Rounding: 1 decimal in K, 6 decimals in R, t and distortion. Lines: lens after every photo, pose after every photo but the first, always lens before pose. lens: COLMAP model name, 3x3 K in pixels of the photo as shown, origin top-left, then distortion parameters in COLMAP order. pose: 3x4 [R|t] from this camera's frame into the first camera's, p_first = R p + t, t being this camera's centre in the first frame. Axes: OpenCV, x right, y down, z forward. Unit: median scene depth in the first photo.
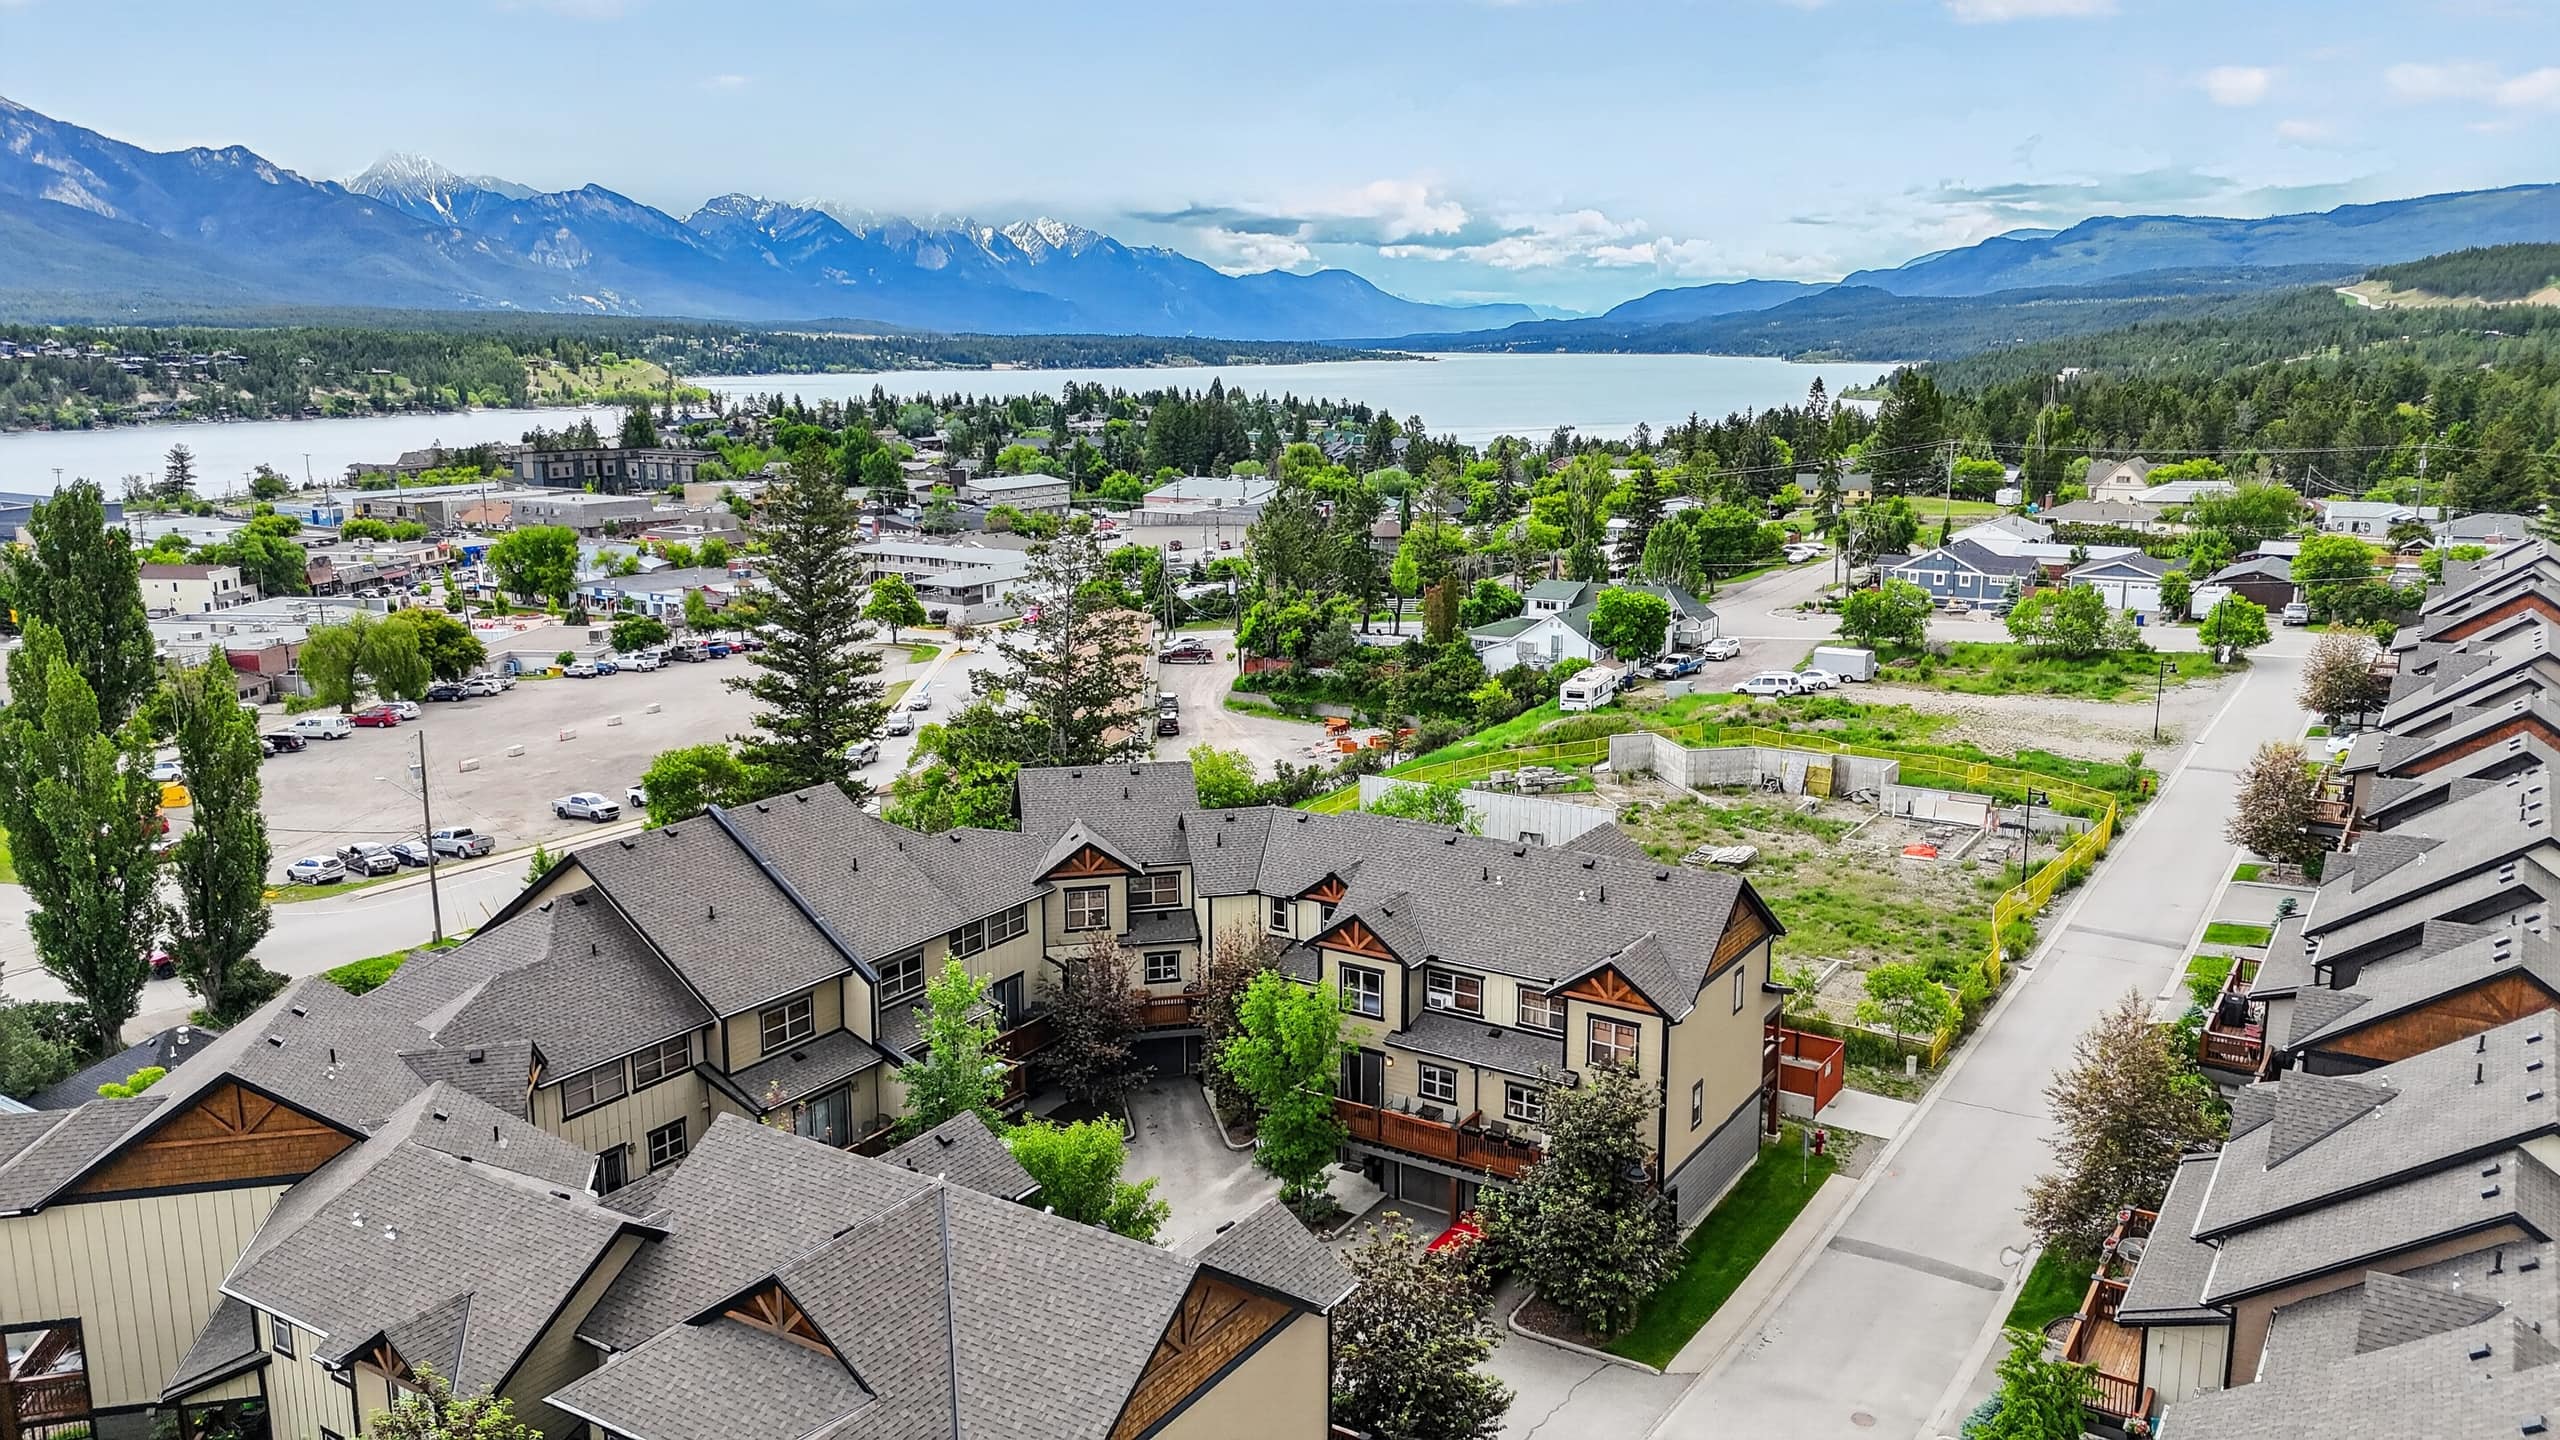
lens RADIAL K [[1861.6, 0, 1279.3], [0, 1861.6, 718.7], [0, 0, 1]] dist [0.084889, -0.088989]
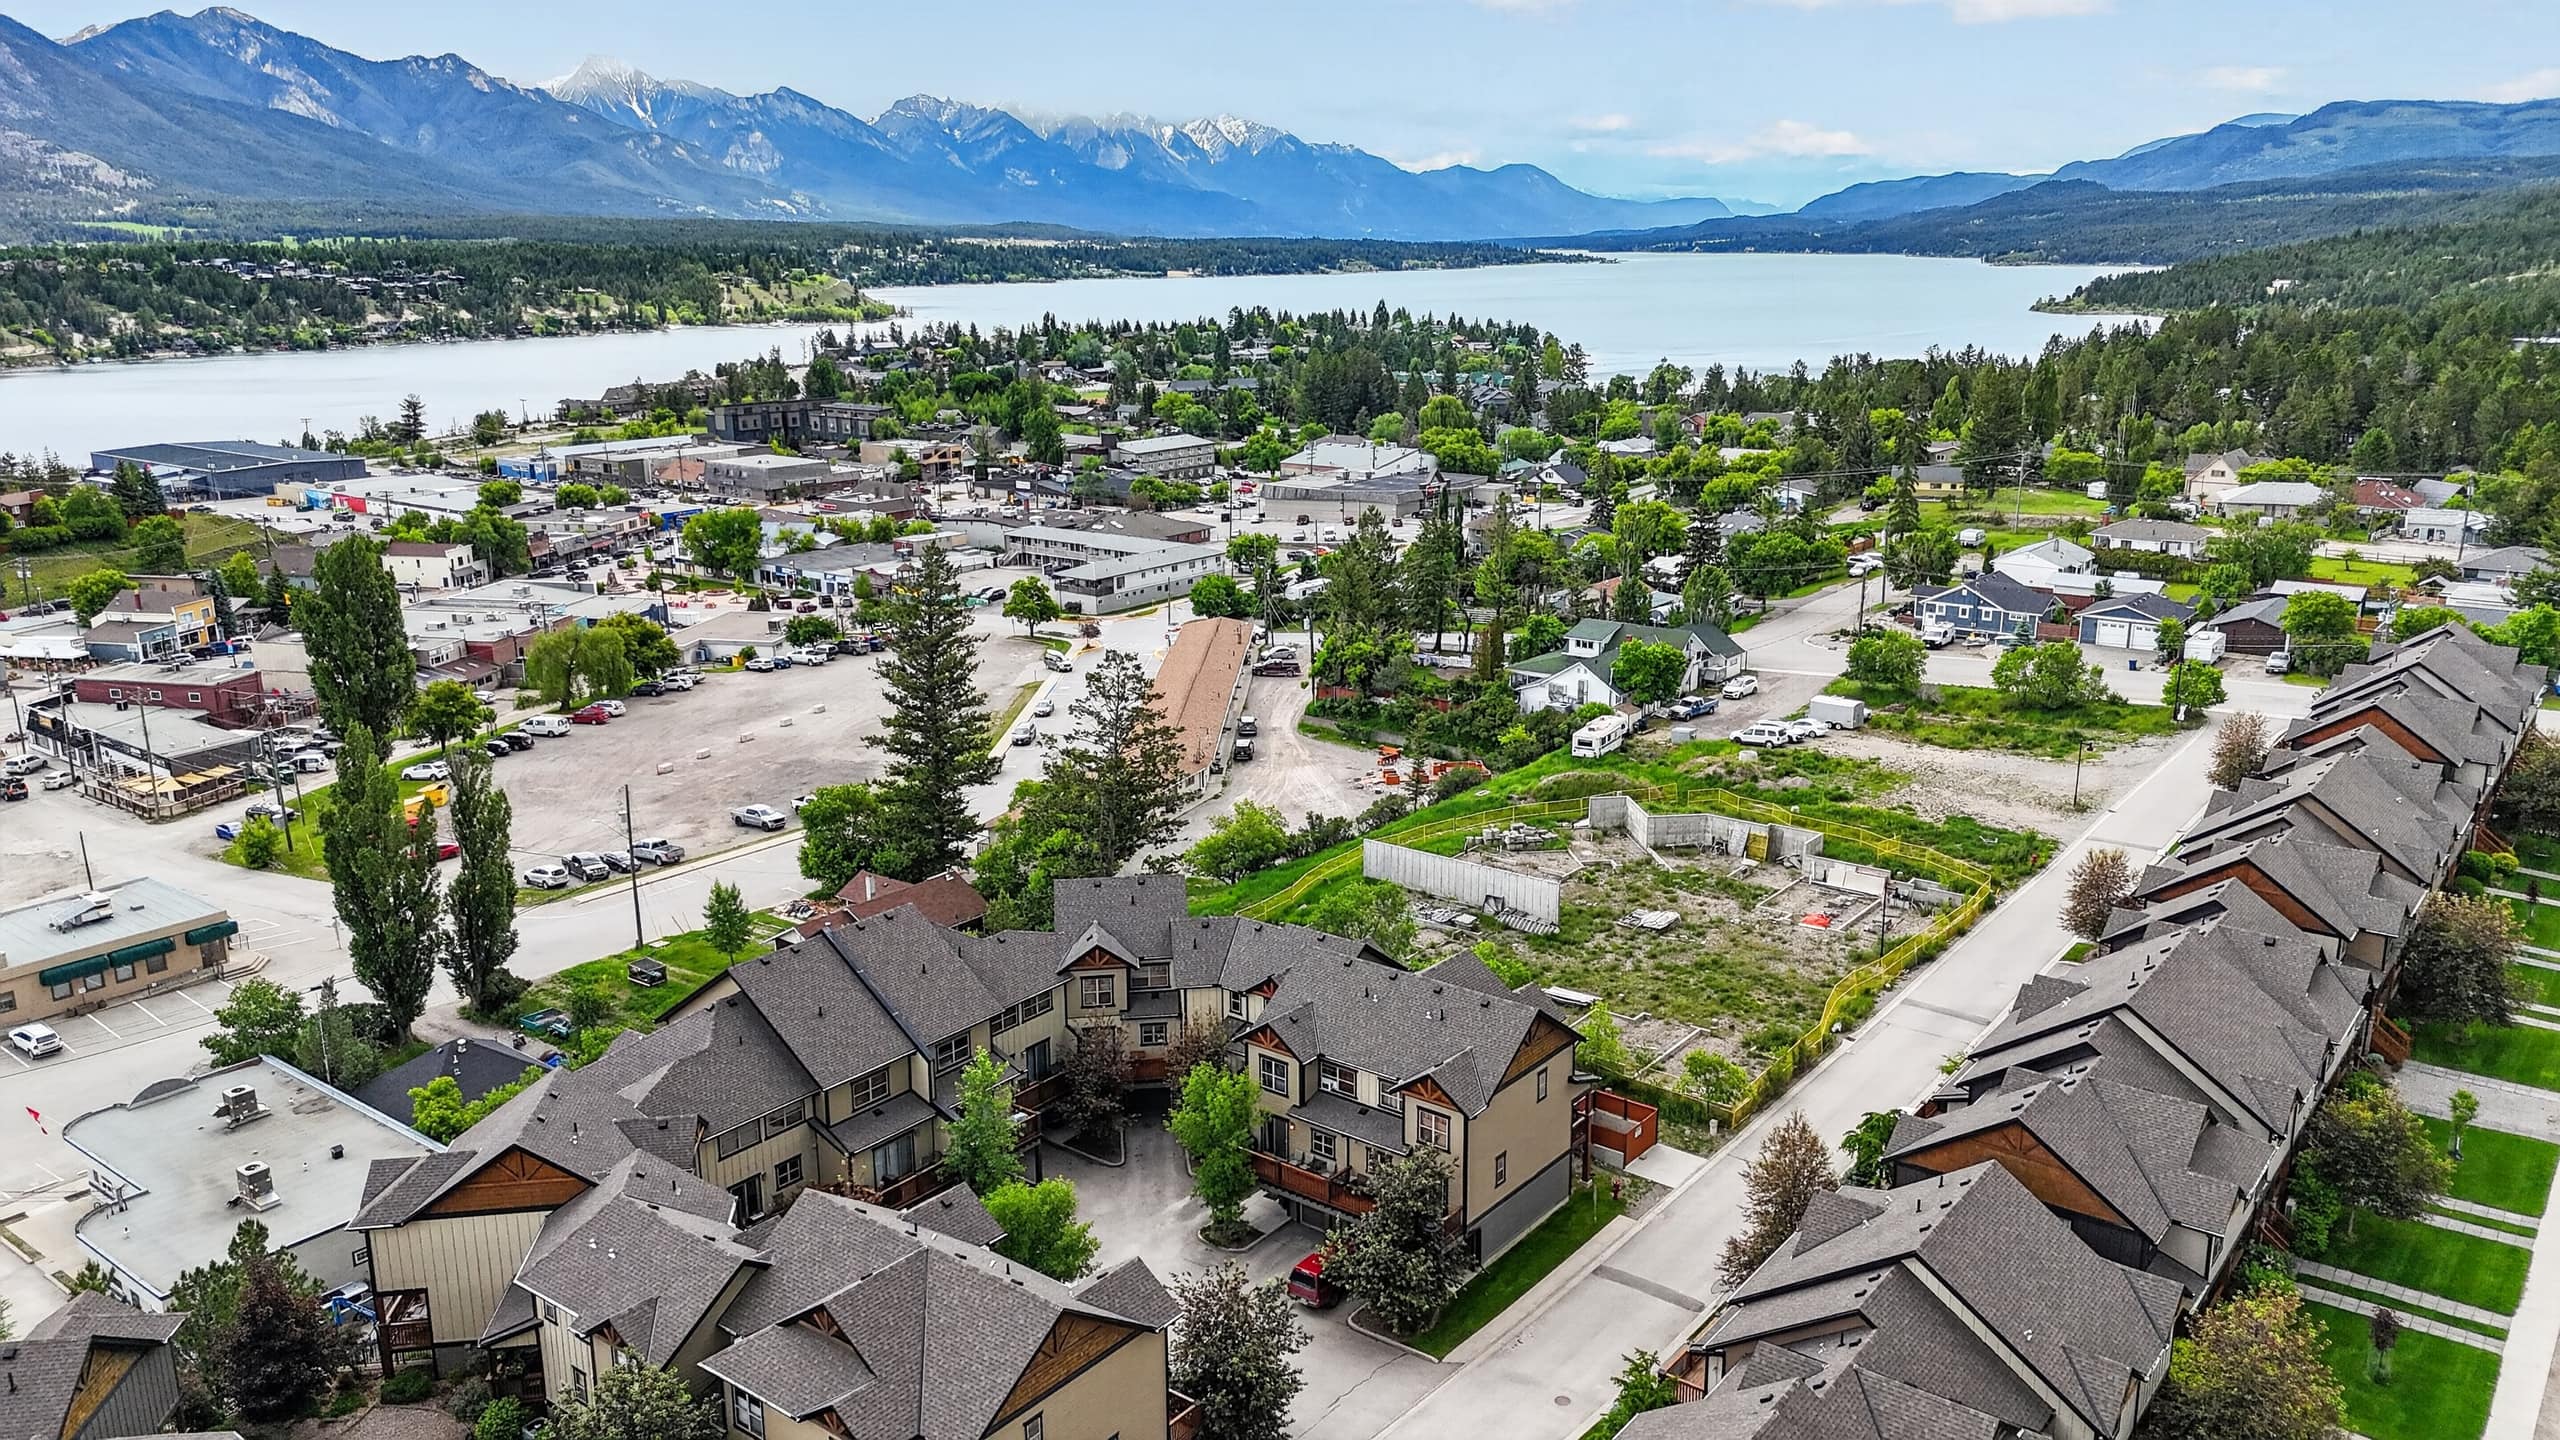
lens RADIAL K [[1861.6, 0, 1278.8], [0, 1861.6, 718.4], [0, 0, 1]] dist [0.084889, -0.088989]
pose [[0.995612, 0.018387, -0.091752, 0.063409], [-0.013684, 0.998573, 0.051627, -0.071736], [0.092570, -0.050145, 0.994443, -0.140681]]
